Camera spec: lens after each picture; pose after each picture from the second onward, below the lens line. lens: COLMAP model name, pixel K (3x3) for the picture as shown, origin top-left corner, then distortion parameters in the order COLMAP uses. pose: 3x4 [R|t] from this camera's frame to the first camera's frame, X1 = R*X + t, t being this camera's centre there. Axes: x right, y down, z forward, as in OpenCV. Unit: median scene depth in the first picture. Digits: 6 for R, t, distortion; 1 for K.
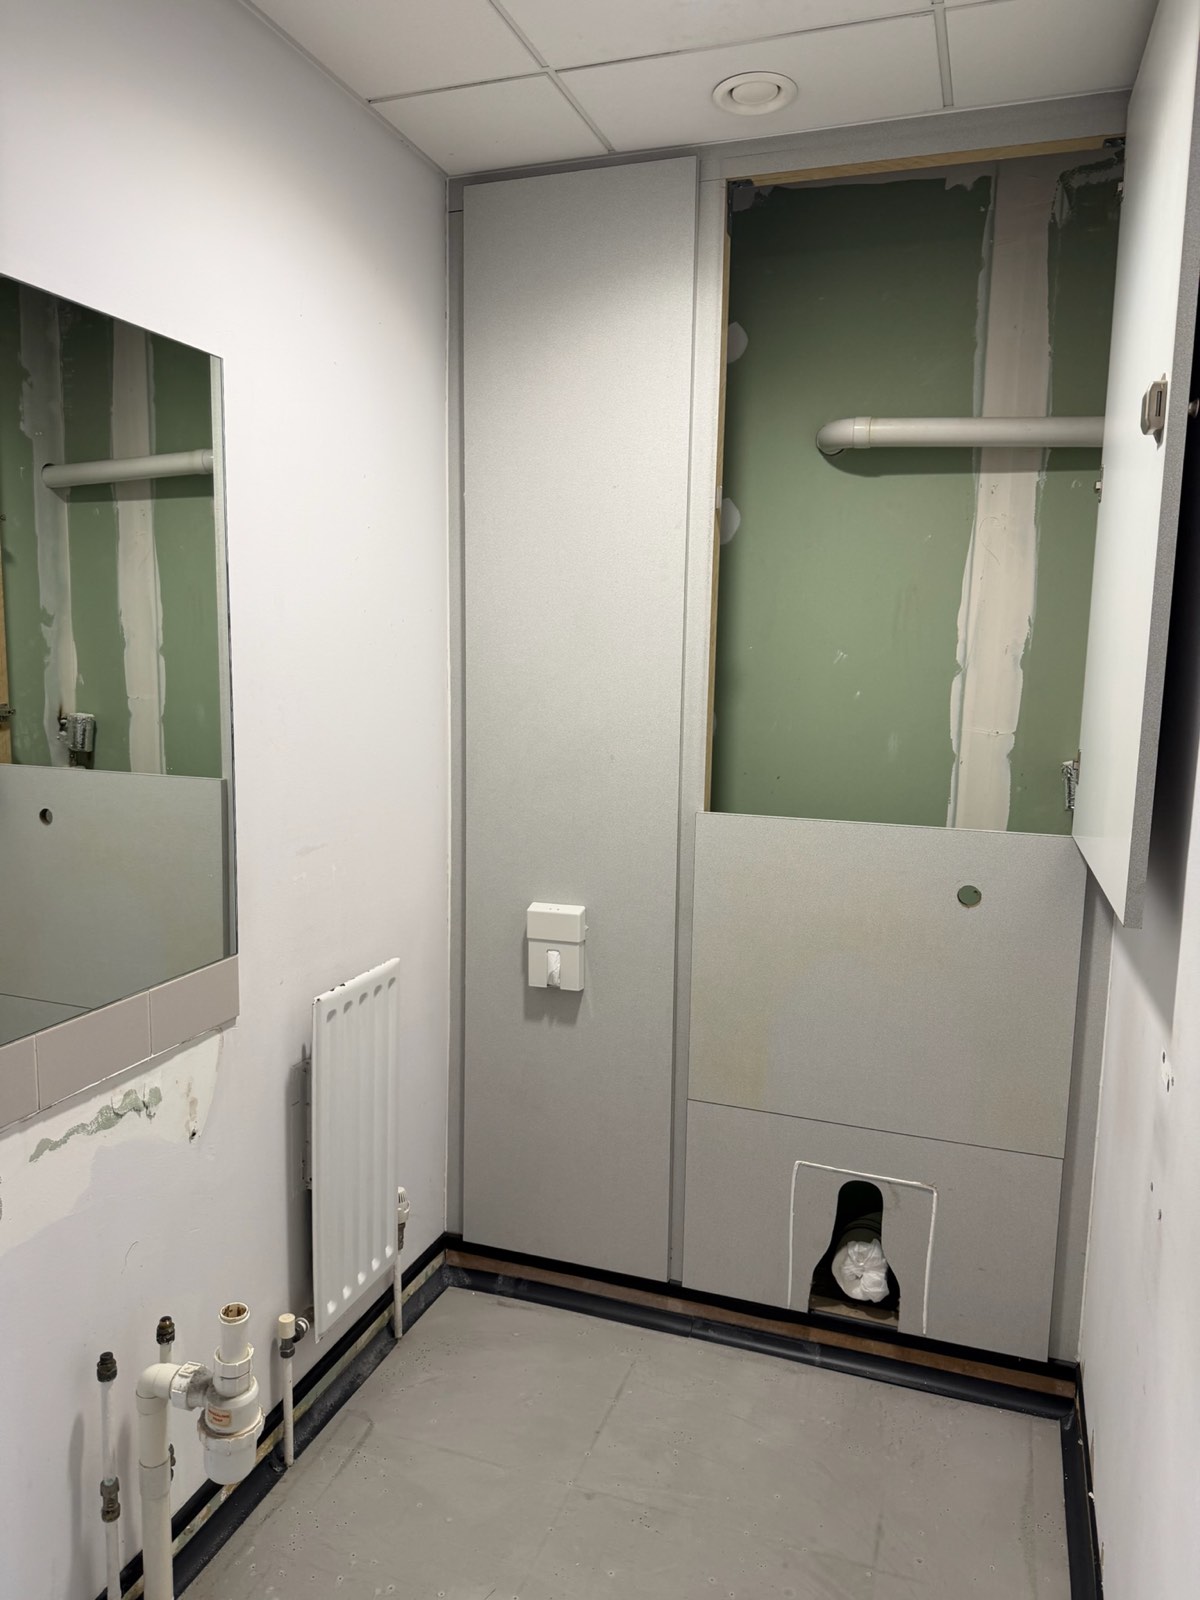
lens RADIAL K [[1156.9, 0, 603.0], [0, 1156.9, 791.7], [0, 0, 1]] dist [0.057078, -0.077561]
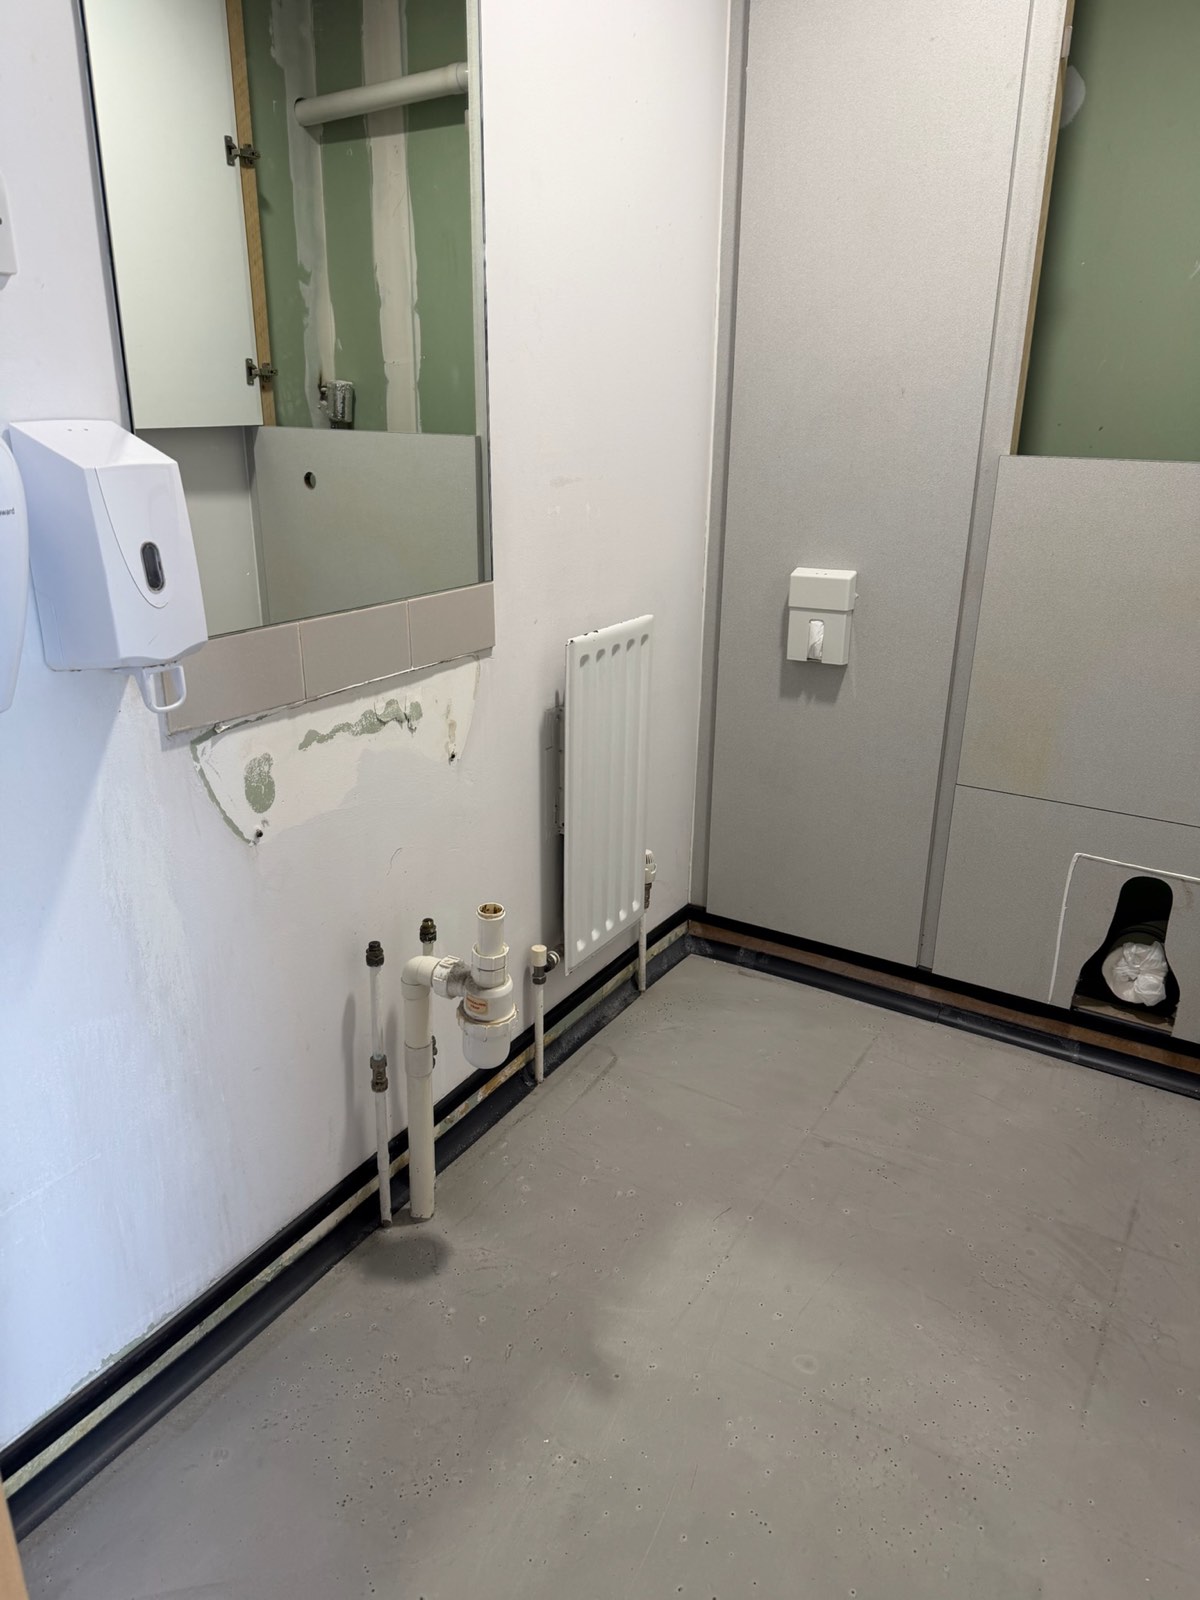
lens RADIAL K [[1156.9, 0, 590.5], [0, 1156.9, 805.3], [0, 0, 1]] dist [0.057078, -0.077561]
pose [[0.975681, 0.066878, -0.208742, -0.017336], [-0.020558, 0.976039, 0.216620, 0.089919], [0.218228, -0.207061, 0.953678, 0.049125]]
